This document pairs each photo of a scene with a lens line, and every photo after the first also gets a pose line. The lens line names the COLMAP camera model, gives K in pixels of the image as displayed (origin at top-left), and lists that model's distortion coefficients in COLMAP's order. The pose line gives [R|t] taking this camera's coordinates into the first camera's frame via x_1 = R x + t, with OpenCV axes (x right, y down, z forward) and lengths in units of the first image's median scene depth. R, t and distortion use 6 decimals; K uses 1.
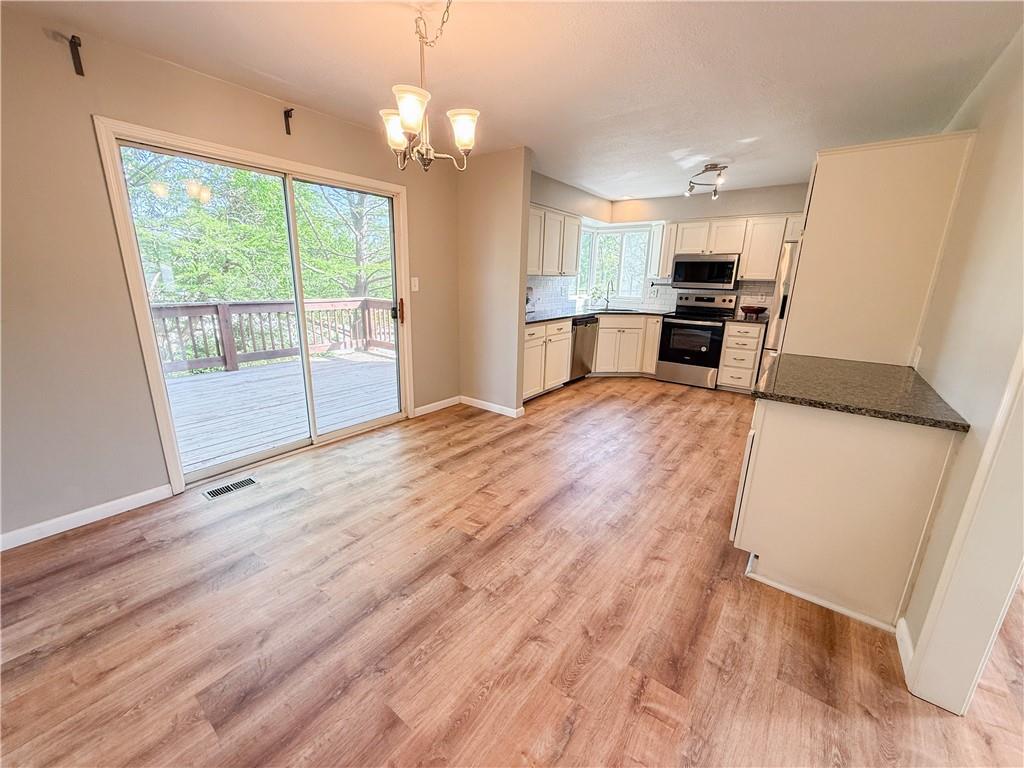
lens RADIAL K [[409.4, 0, 510.1], [0, 409.4, 382.3], [0, 0, 1]] dist [0.000180, 0.000210]
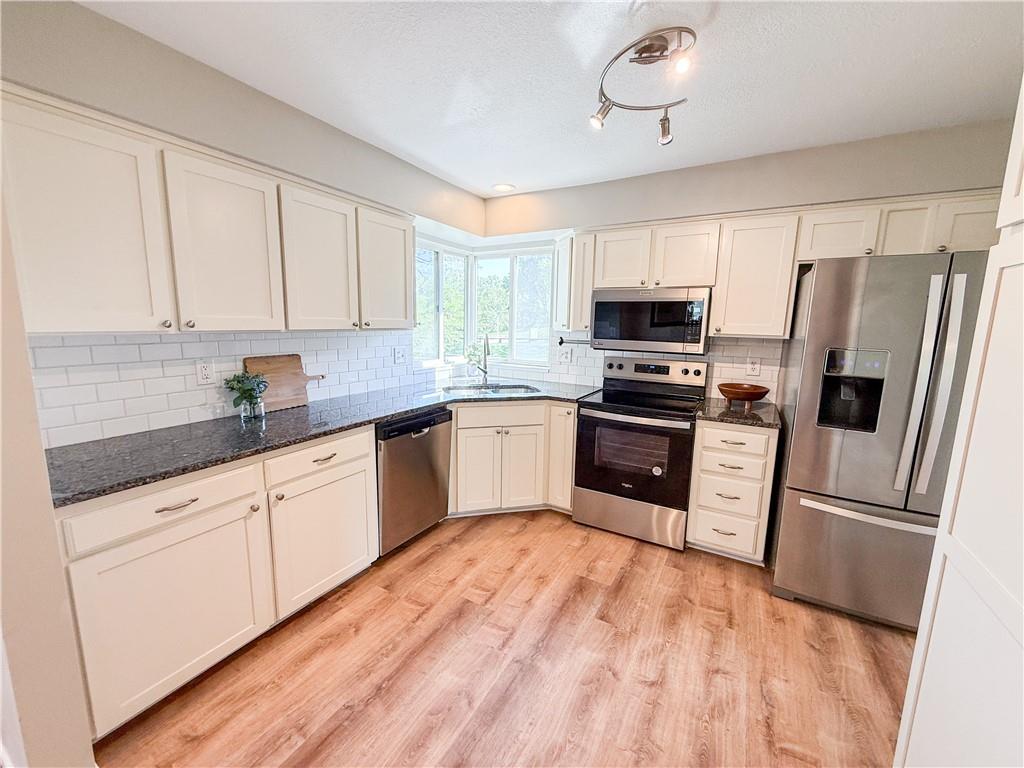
lens RADIAL K [[409.4, 0, 508.6], [0, 409.4, 383.5], [0, 0, 1]] dist [0.000180, 0.000210]
pose [[0.993167, -0.020732, 0.114844, 0.269464], [0.032080, 0.994683, -0.097863, -0.165113], [-0.112204, 0.100878, 0.988551, 0.583427]]
